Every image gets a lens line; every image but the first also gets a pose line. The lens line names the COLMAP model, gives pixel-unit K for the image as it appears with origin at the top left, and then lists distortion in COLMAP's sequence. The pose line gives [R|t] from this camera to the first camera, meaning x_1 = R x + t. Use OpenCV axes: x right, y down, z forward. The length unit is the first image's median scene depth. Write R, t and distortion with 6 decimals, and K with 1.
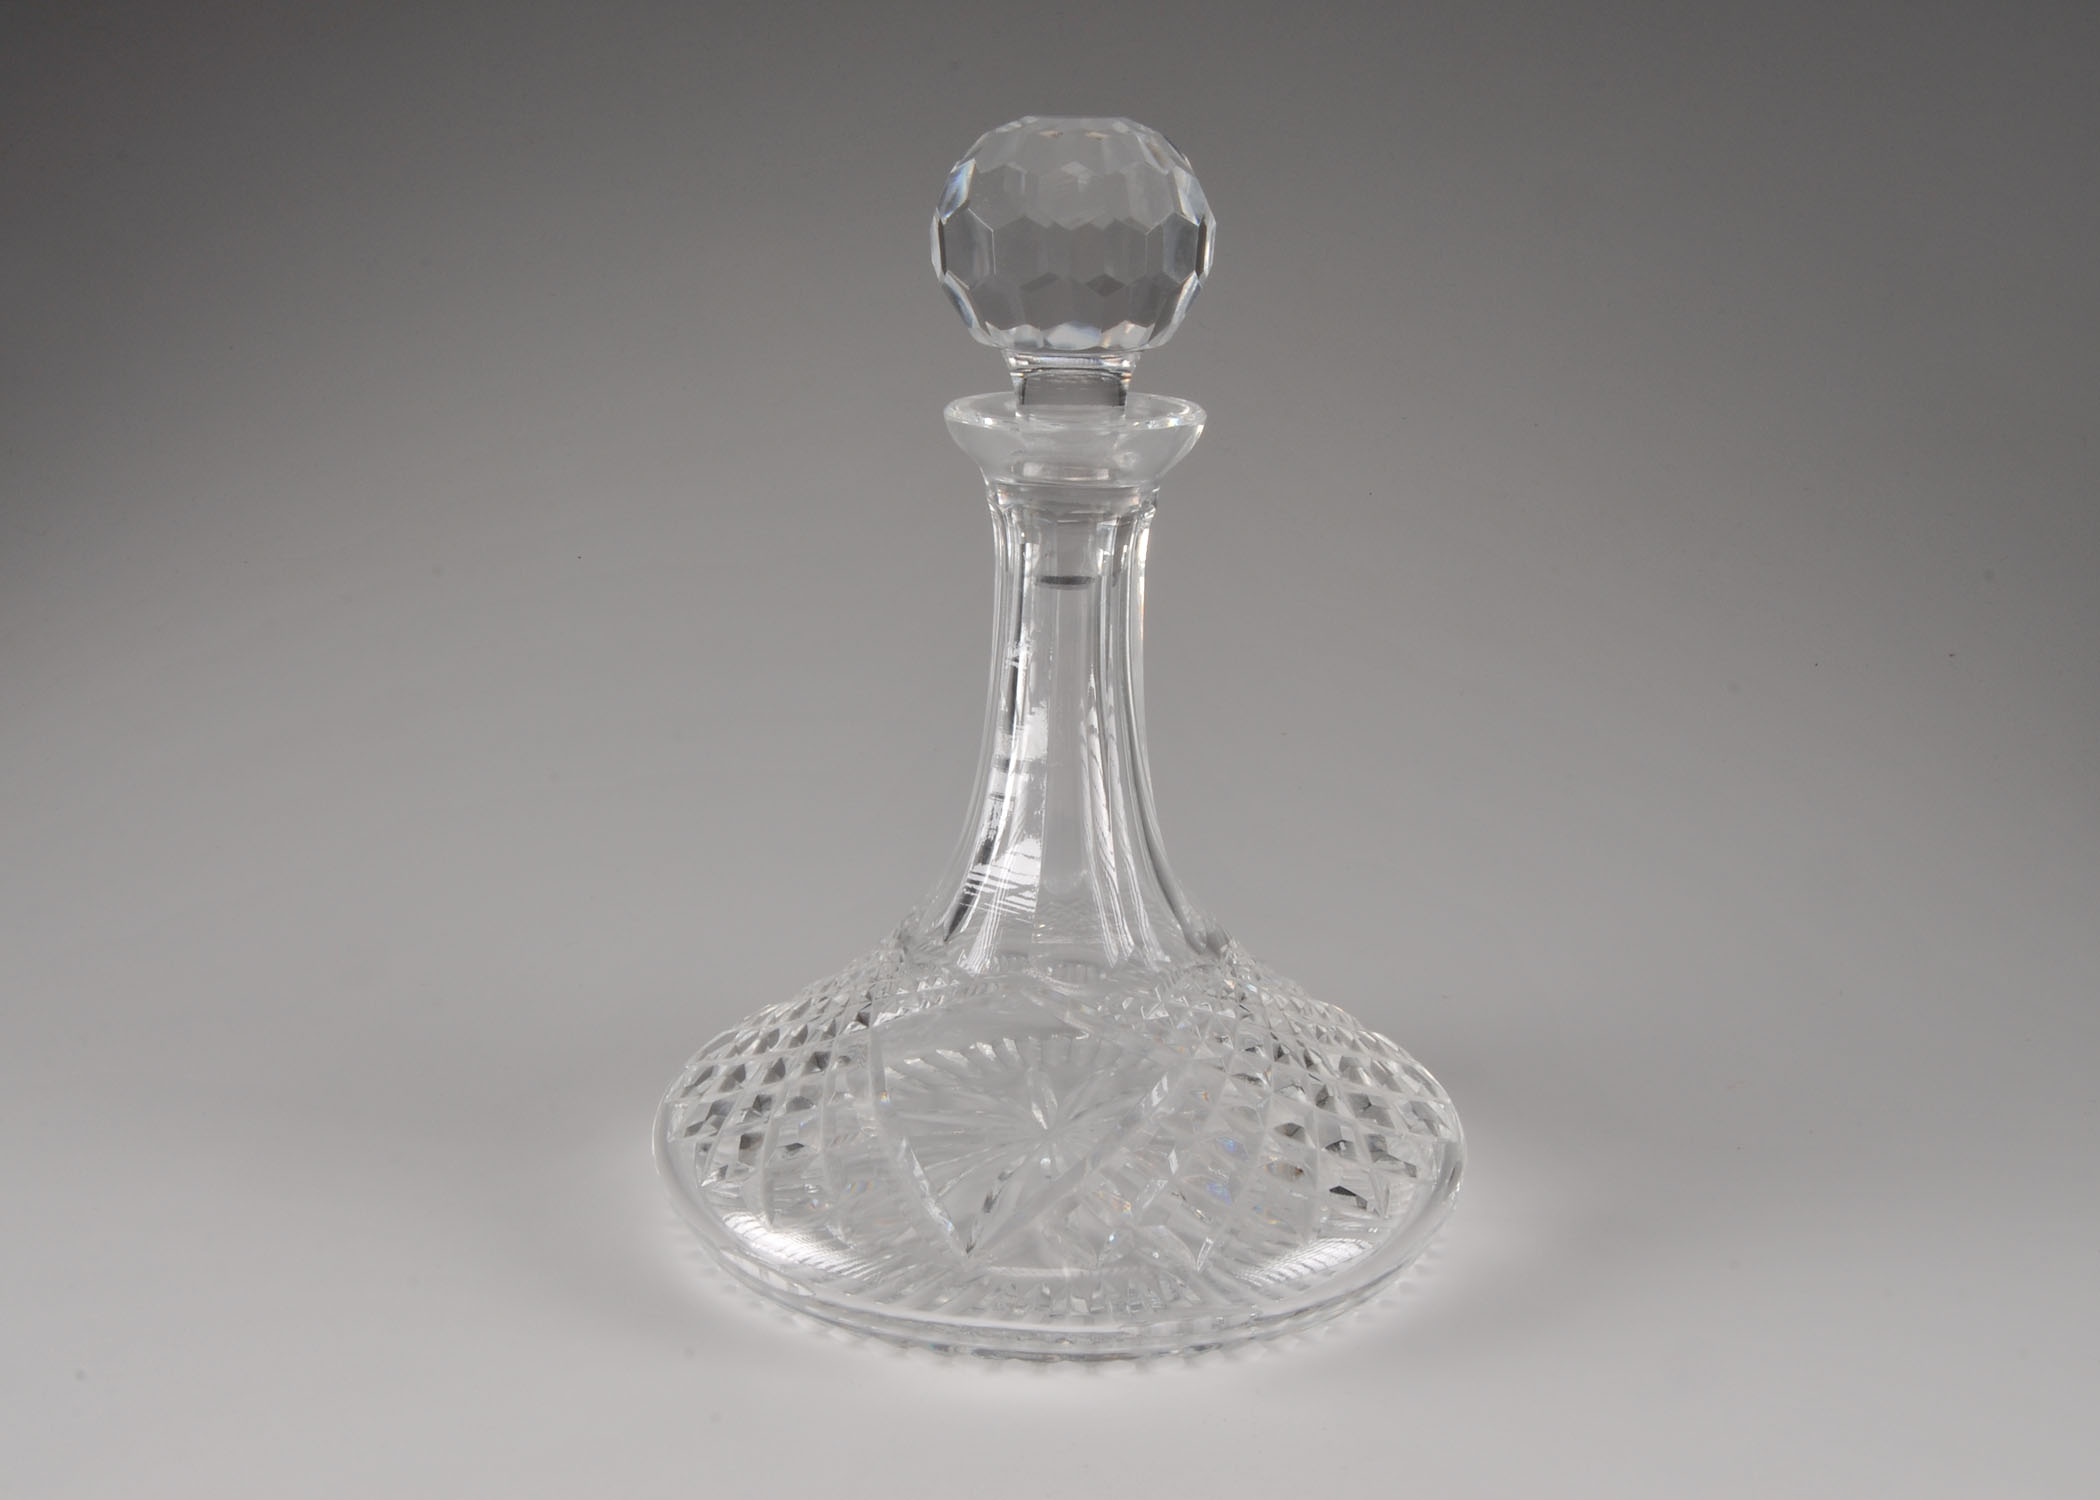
lens RADIAL K [[3293.9, 0, 1050.0], [0, 3293.9, 750.0], [0, 0, 1]] dist [-0.002211, -0.013878]
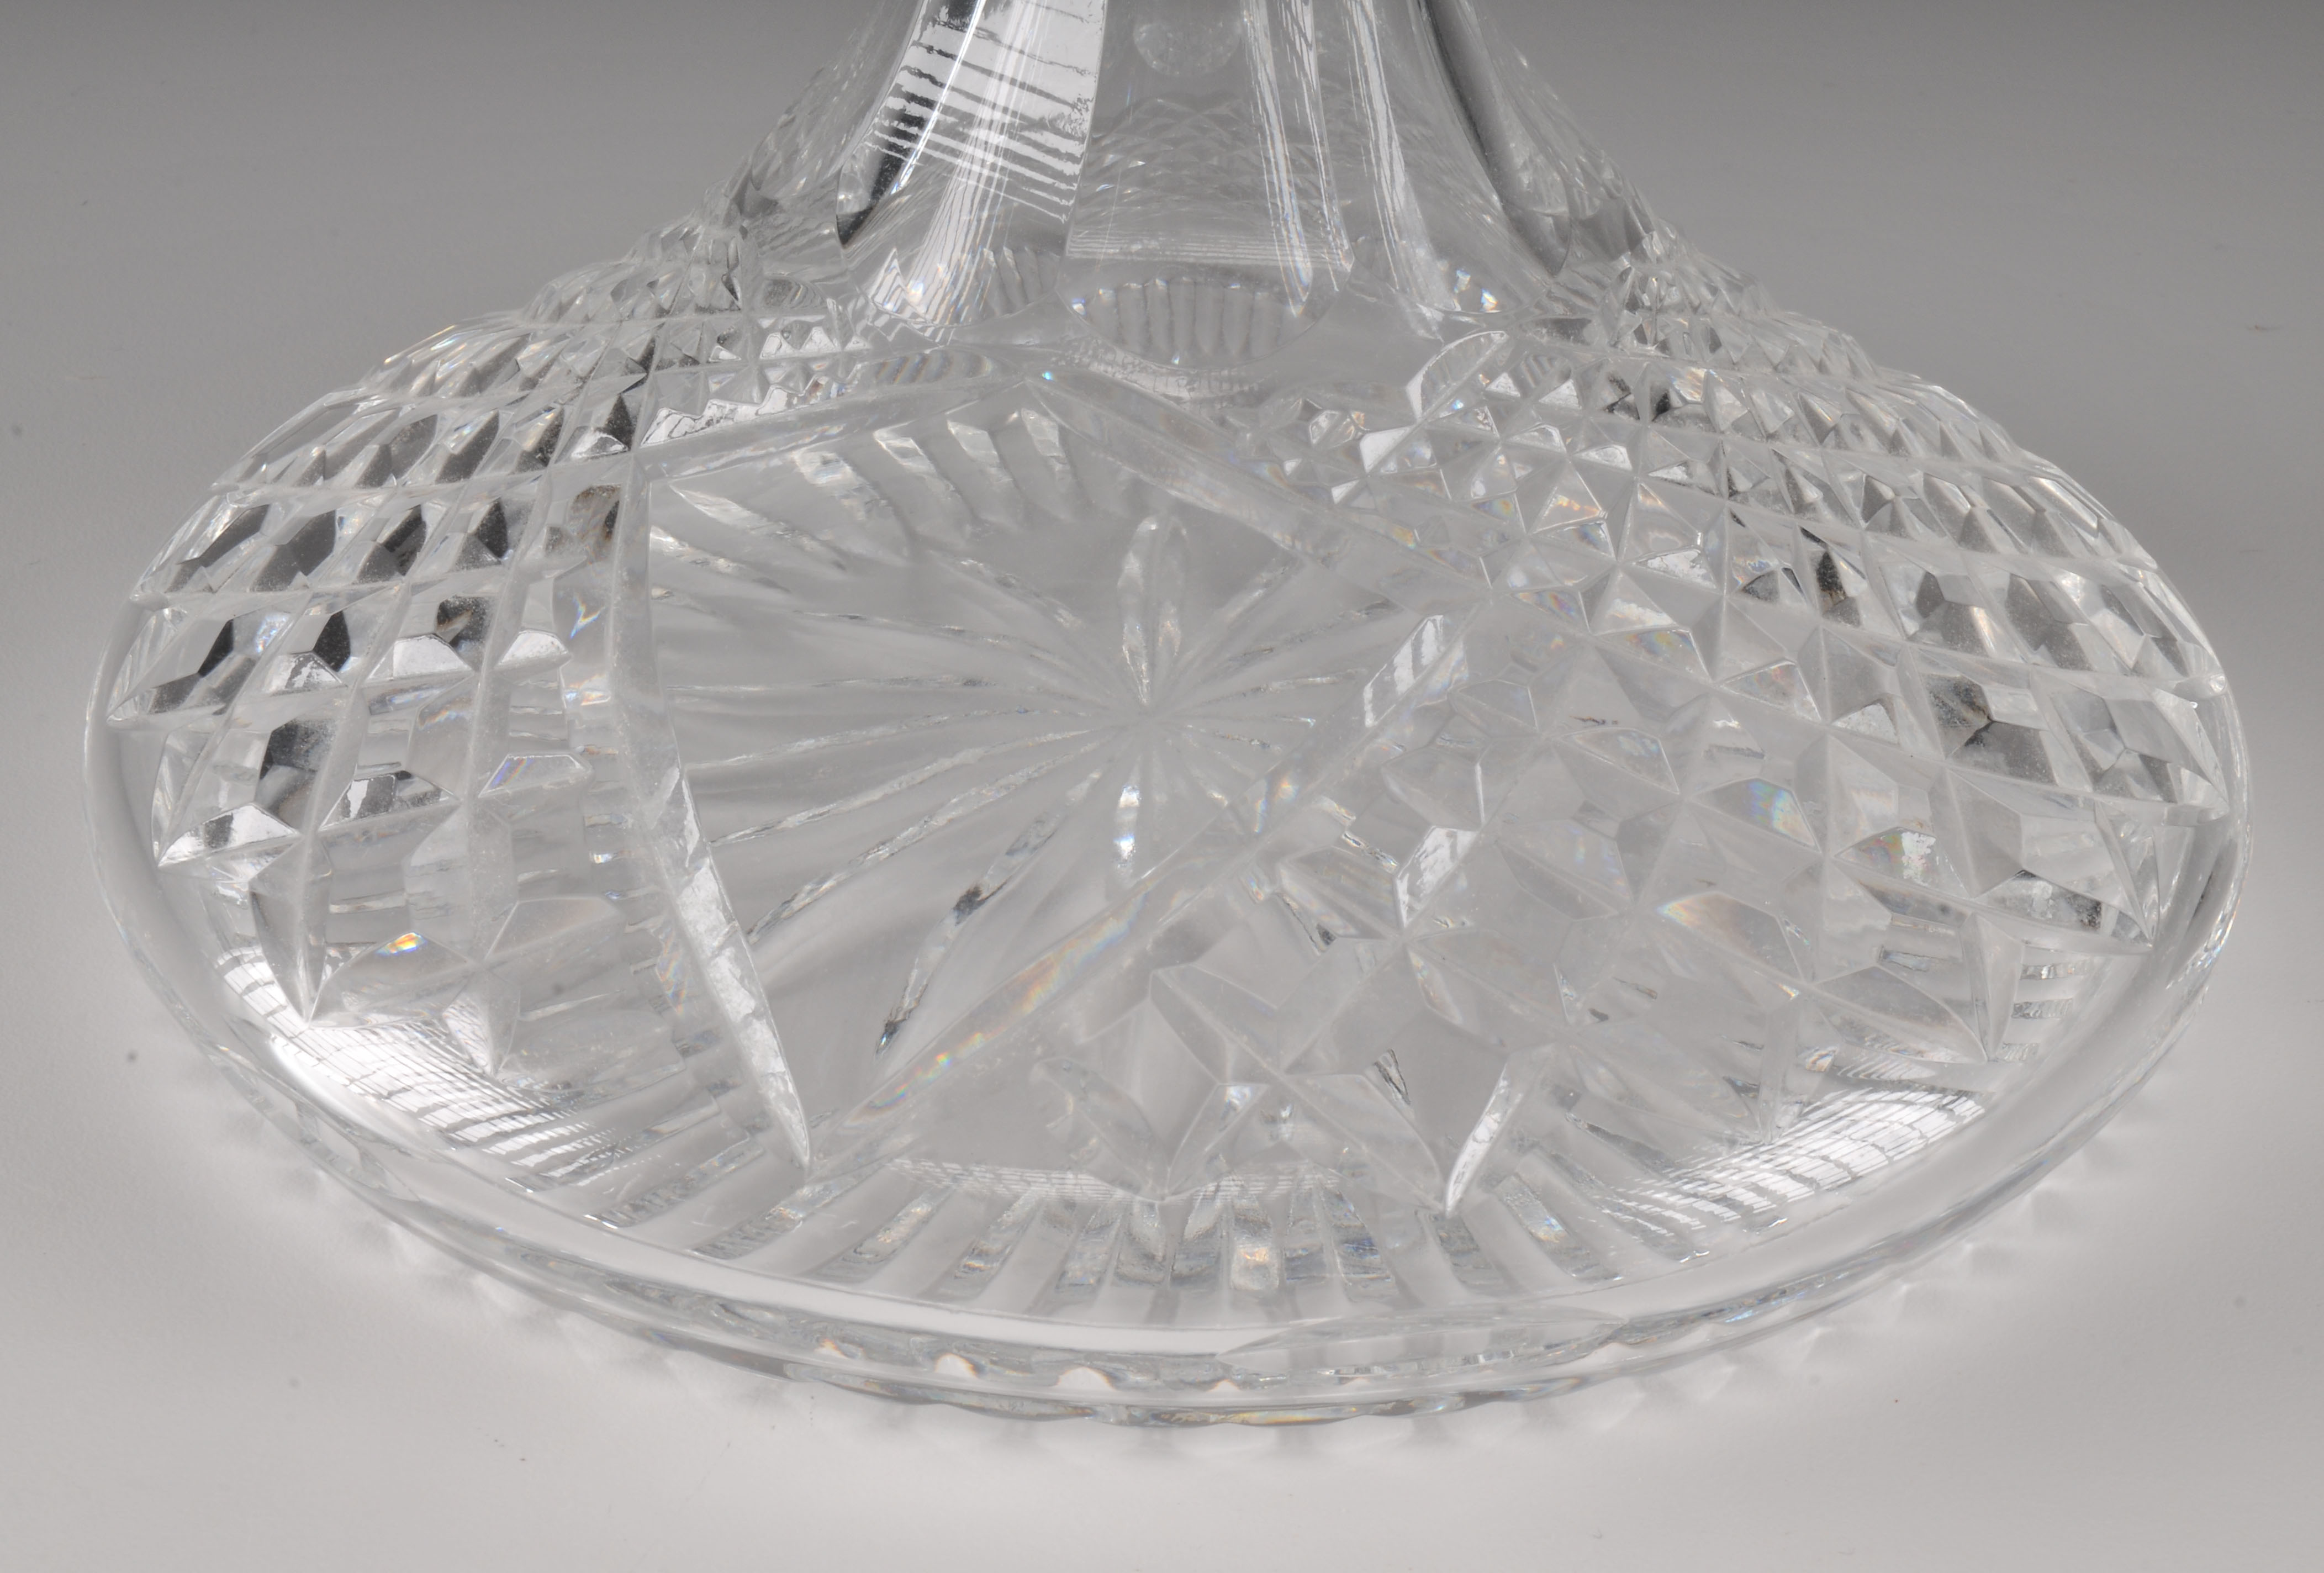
lens RADIAL K [[5624.7, 0, 1162.0], [0, 5624.7, 786.5], [0, 0, 1]] dist [-0.088245, -0.040556]
pose [[0.994642, 0.052560, -0.089022, 0.061550], [-0.029401, 0.969372, 0.243832, -0.034267], [0.099111, -0.239908, 0.965723, 0.386249]]
